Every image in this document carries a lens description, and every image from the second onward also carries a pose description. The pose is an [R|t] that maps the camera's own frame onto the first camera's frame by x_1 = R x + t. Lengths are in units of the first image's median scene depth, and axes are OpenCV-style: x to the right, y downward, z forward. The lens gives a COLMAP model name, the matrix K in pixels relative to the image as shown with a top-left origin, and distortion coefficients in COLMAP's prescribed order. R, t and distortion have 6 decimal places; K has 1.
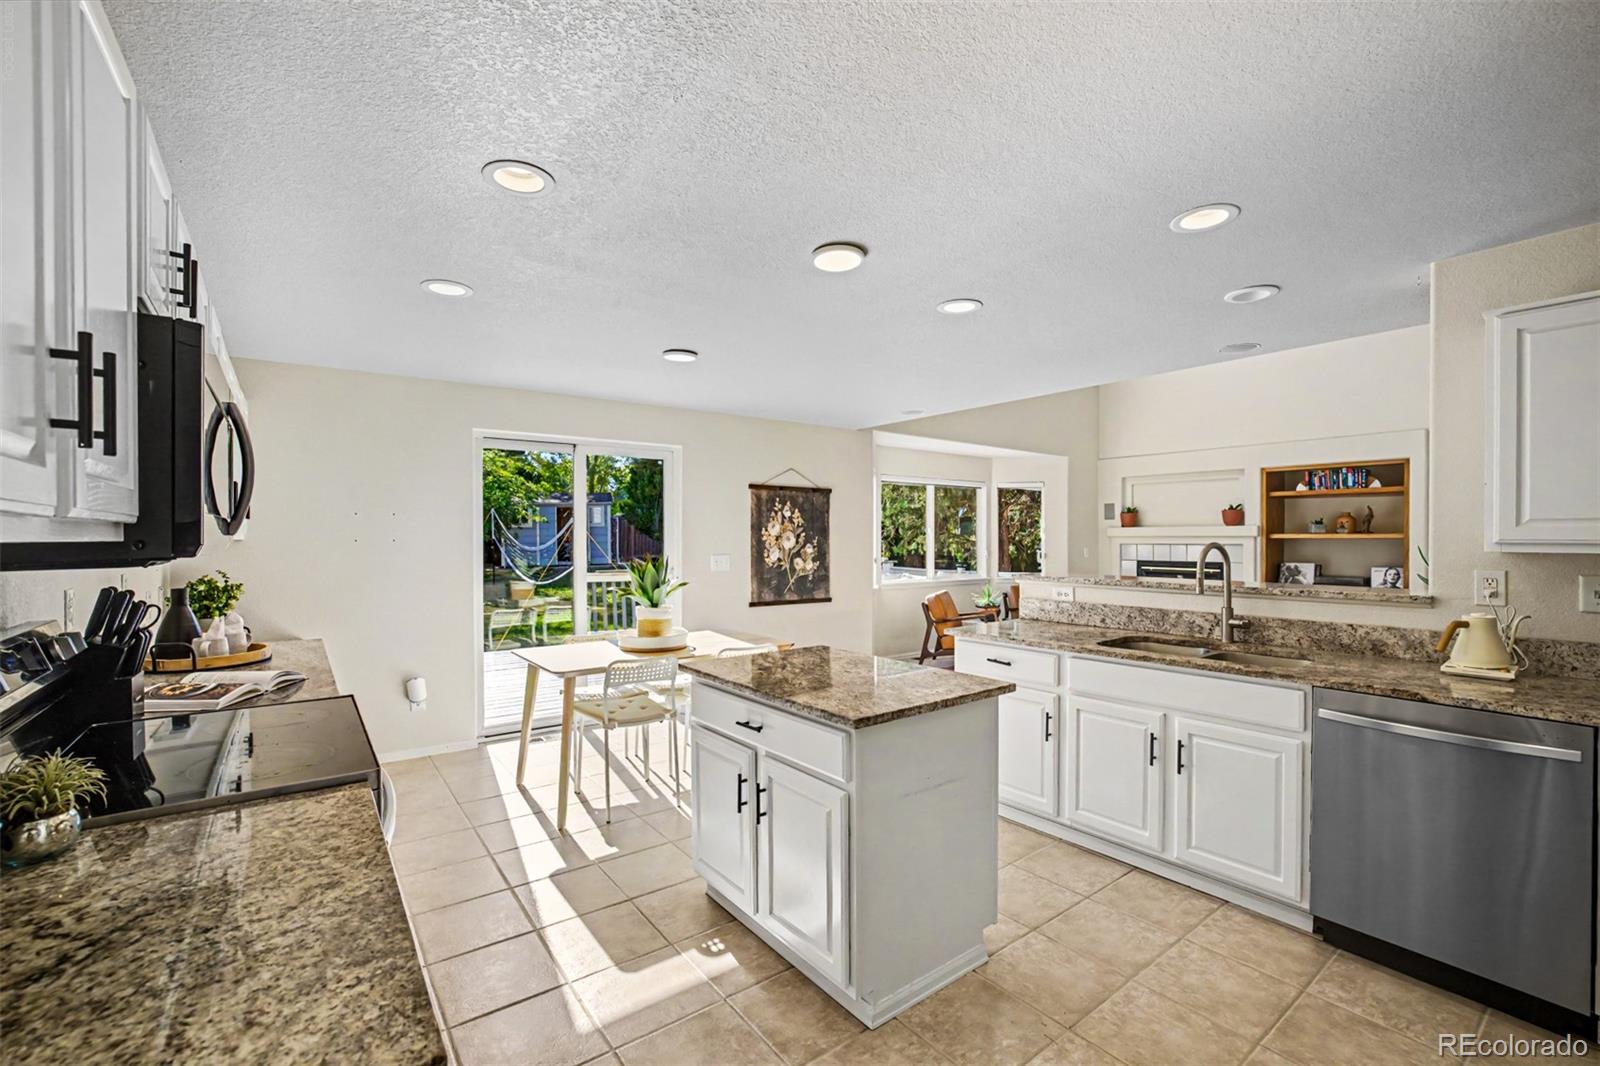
lens RADIAL K [[690.9, 0, 800.0], [0, 690.9, 533.0], [0, 0, 1]] dist [-0.025138, -0.000104]
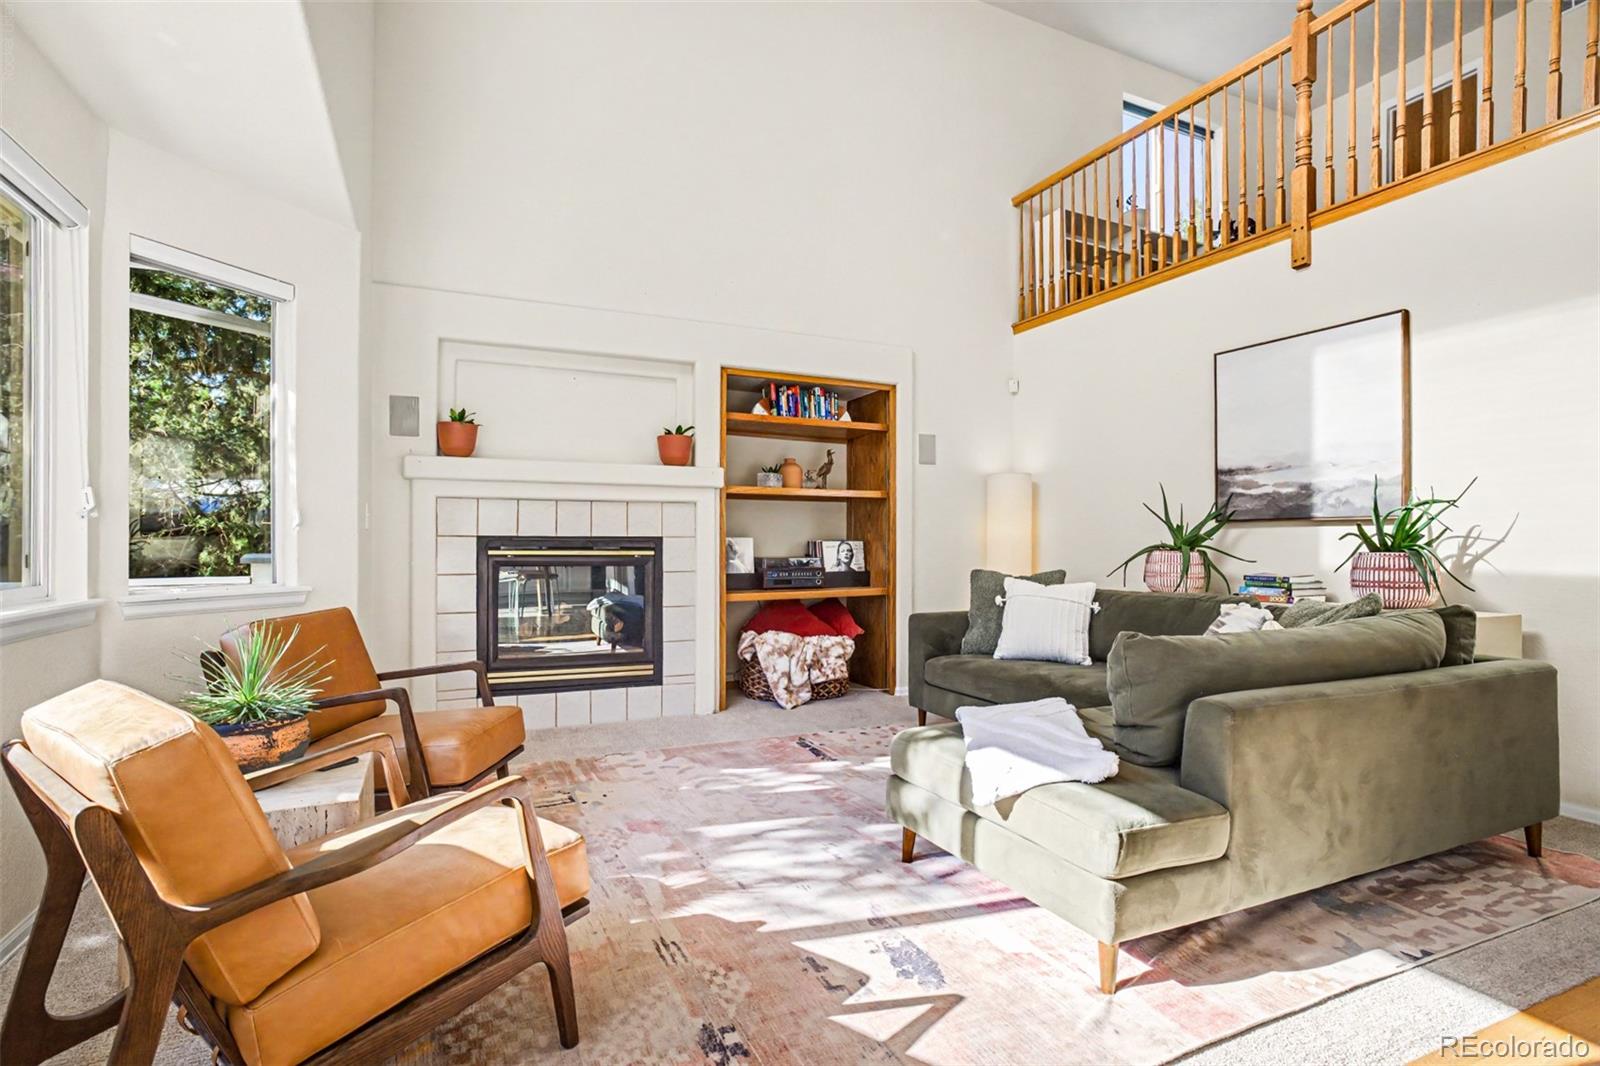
lens RADIAL K [[791.2, 0, 800.0], [0, 791.2, 533.0], [0, 0, 1]] dist [-0.000922, -0.000039]
pose [[0.210791, 0.002473, 0.977528, 0.063580], [-0.010890, 0.999941, -0.000182, 0.040891], [-0.977471, -0.010607, 0.210805, 0.817014]]
